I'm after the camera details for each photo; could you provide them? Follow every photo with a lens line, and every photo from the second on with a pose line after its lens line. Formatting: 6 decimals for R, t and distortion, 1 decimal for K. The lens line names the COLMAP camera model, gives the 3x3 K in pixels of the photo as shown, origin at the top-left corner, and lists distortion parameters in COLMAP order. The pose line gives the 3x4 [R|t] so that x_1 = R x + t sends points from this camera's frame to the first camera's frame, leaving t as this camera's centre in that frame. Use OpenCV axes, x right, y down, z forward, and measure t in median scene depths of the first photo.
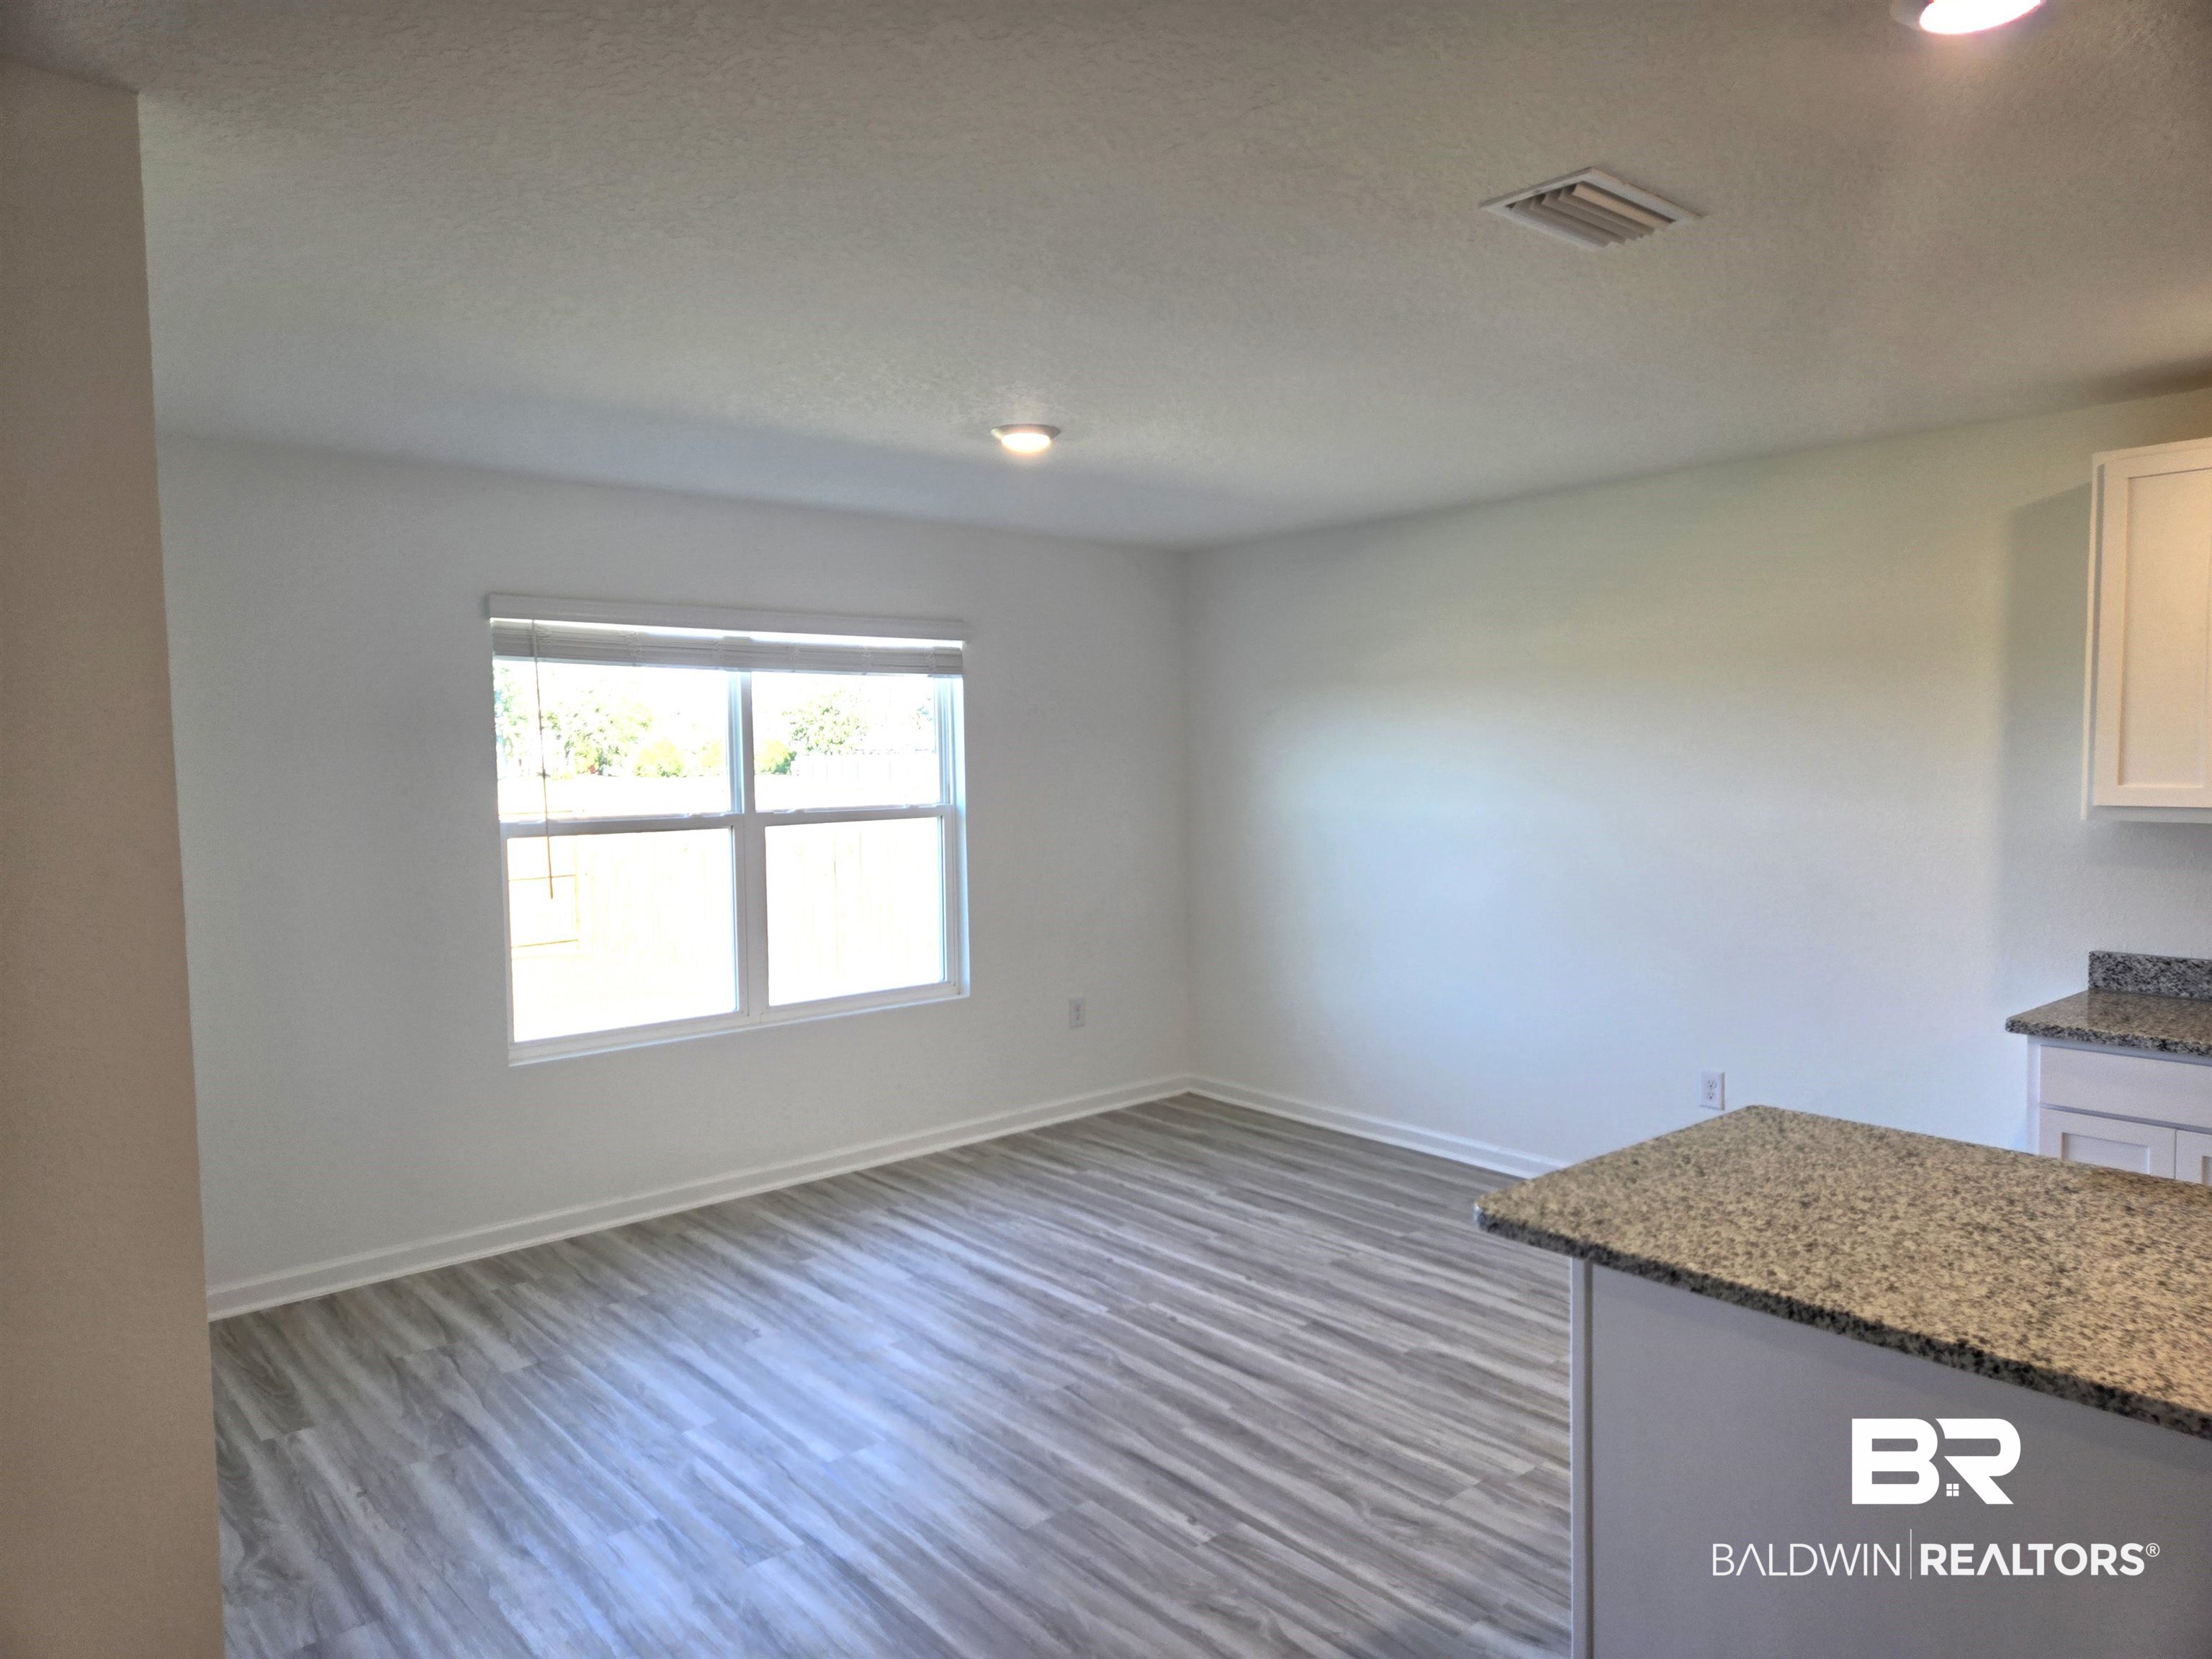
lens RADIAL K [[1469.2, 0, 1113.9], [0, 1469.2, 845.3], [0, 0, 1]] dist [0.073426, -0.062196]
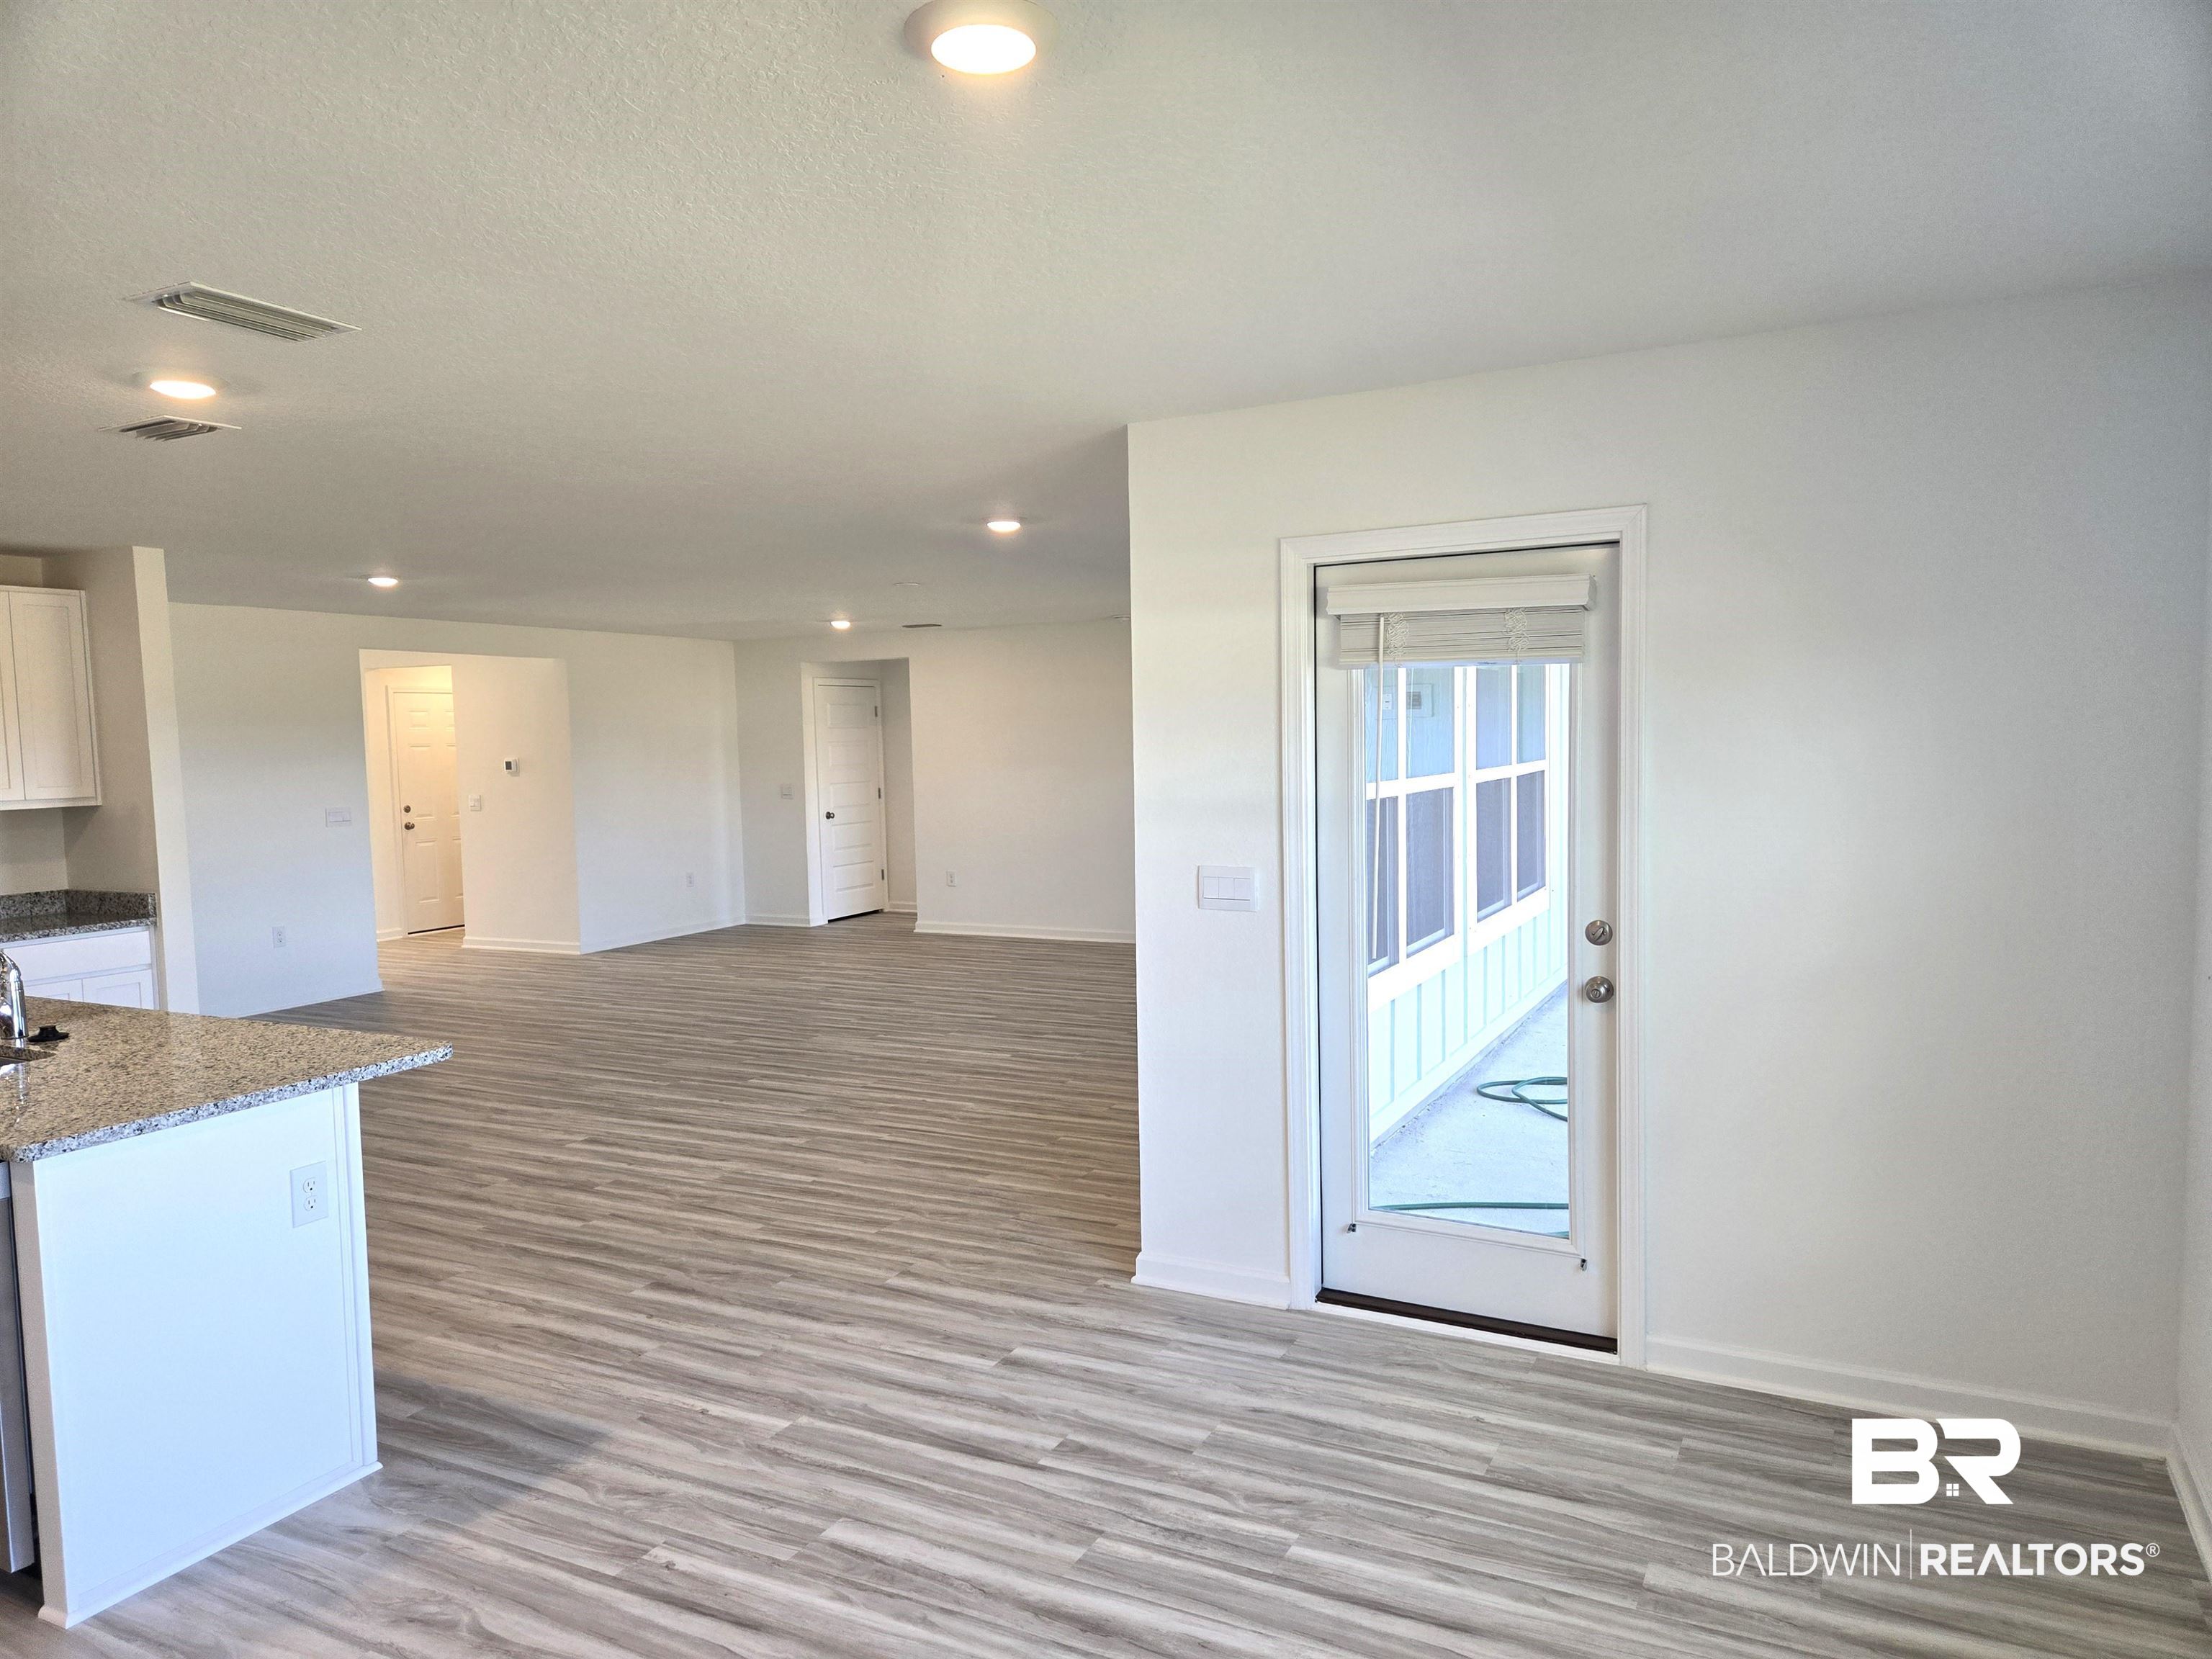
lens RADIAL K [[1469.2, 0, 1113.9], [0, 1469.2, 845.3], [0, 0, 1]] dist [0.073426, -0.062196]
pose [[-0.928727, 0.061485, -0.365631, 0.103695], [0.008911, 0.989571, 0.143772, -0.127362], [0.370657, 0.130266, -0.919589, 1.811964]]
